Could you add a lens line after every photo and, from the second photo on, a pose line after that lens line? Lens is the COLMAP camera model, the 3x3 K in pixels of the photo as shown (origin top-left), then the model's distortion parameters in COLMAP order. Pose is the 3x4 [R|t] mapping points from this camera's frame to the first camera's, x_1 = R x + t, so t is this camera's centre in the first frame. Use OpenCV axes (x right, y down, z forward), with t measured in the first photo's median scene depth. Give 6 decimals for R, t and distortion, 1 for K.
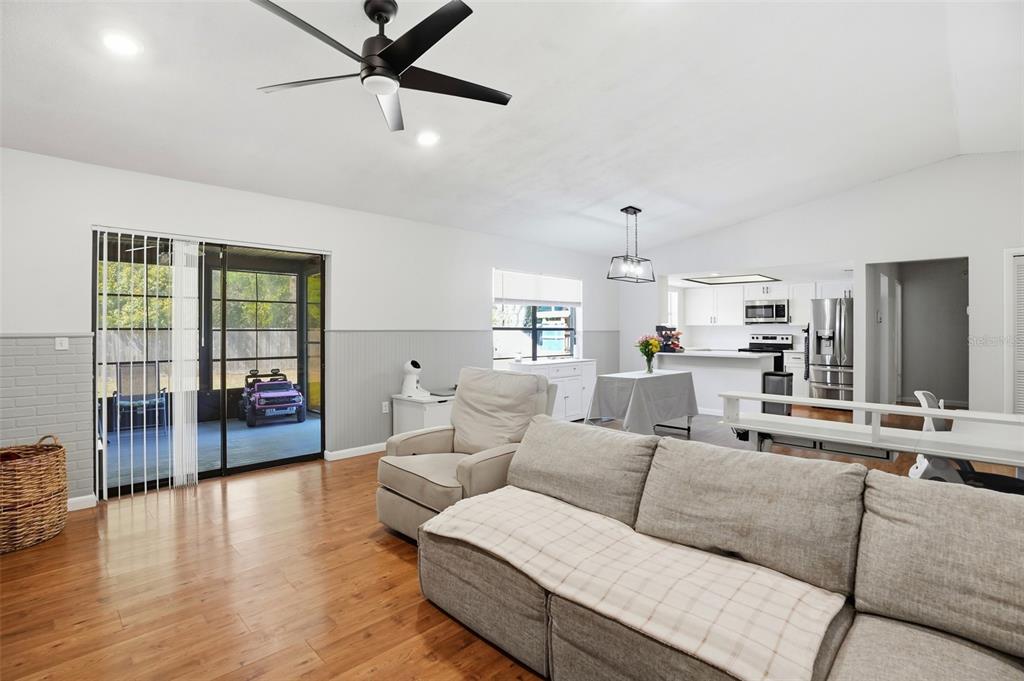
lens RADIAL K [[486.2, 0, 514.8], [0, 486.2, 329.4], [0, 0, 1]] dist [-0.031220, -0.000135]
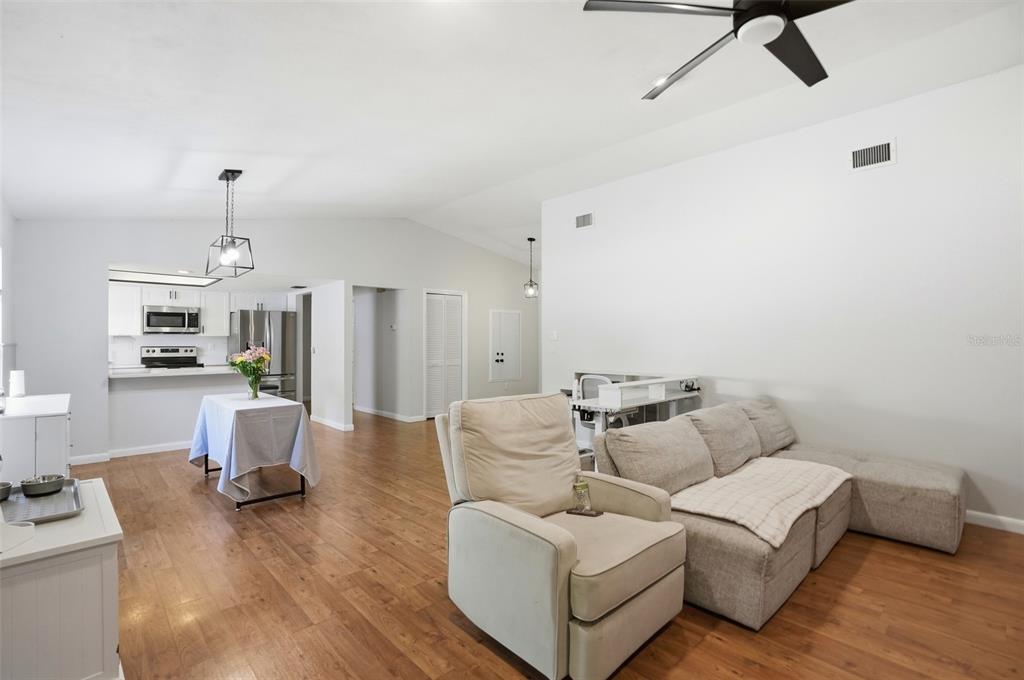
lens RADIAL K [[465.4, 0, 512.4], [0, 465.4, 336.8], [0, 0, 1]] dist [-0.003674, -0.000499]
pose [[0.028421, 0.006697, 0.999574, -0.290485], [-0.000646, 0.999977, -0.006682, -0.001912], [-0.999596, -0.000456, 0.028425, 0.381404]]
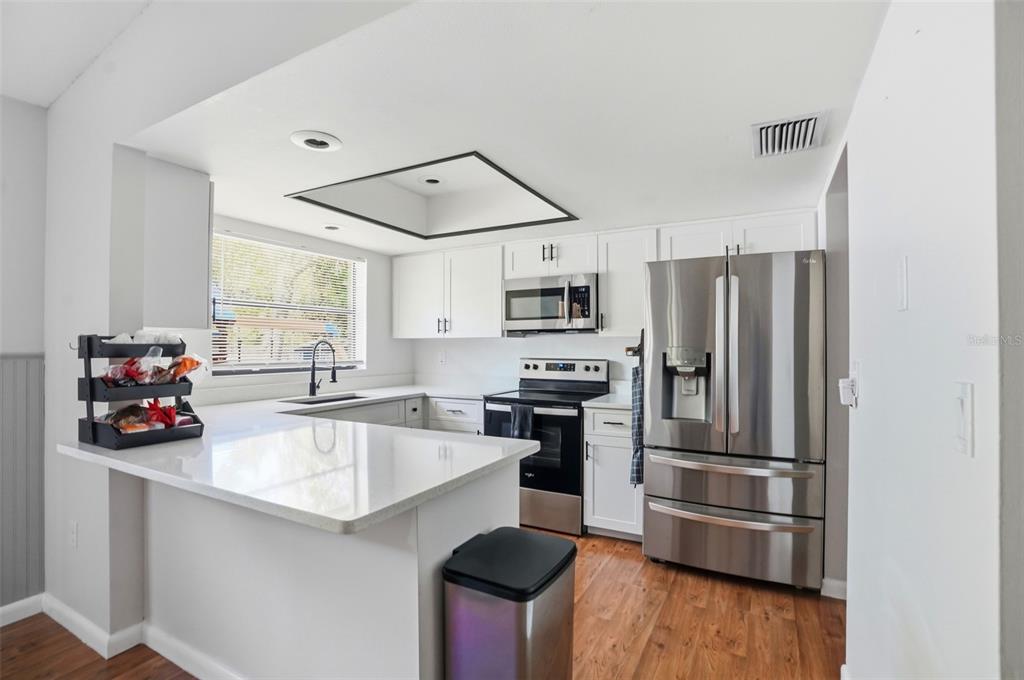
lens RADIAL K [[465.4, 0, 512.6], [0, 465.4, 345.1], [0, 0, 1]] dist [-0.003674, -0.000499]
pose [[0.964097, -0.002460, 0.265538, 0.391964], [0.002655, 0.999996, -0.000372, -0.001872], [-0.265536, 0.001064, 0.964100, 0.635611]]
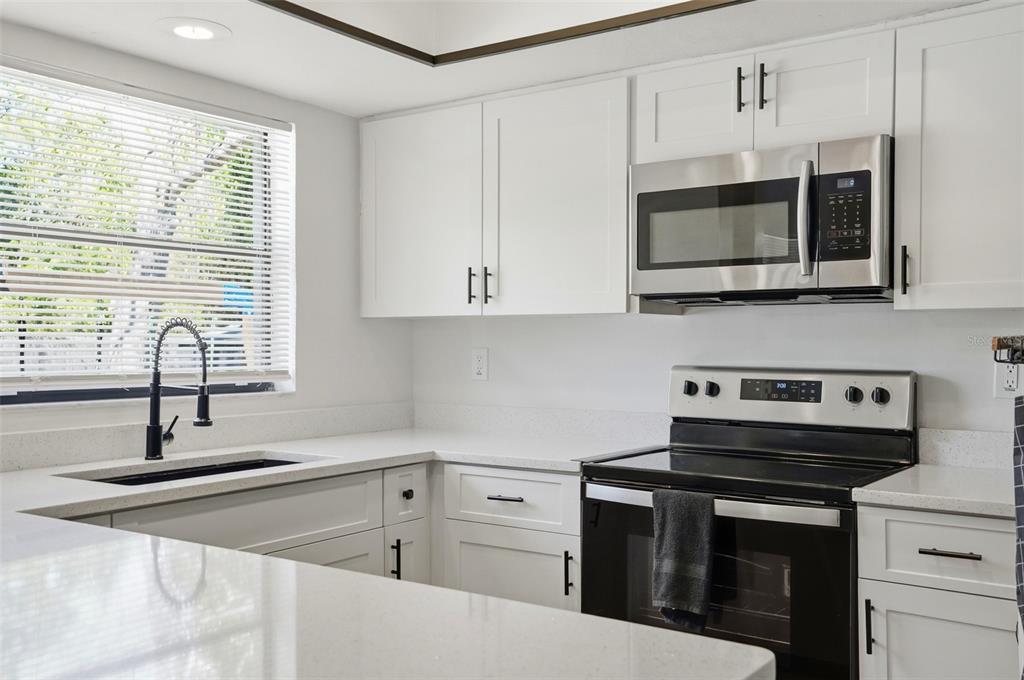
lens RADIAL K [[959.5, 0, 512.4], [0, 959.5, 344.9], [0, 0, 1]] dist [0.052412, 0.000000]
pose [[0.990555, -0.002634, 0.137088, 0.407475], [0.001629, 0.999971, 0.007441, -0.000459], [-0.137103, -0.007147, 0.990531, 0.712257]]
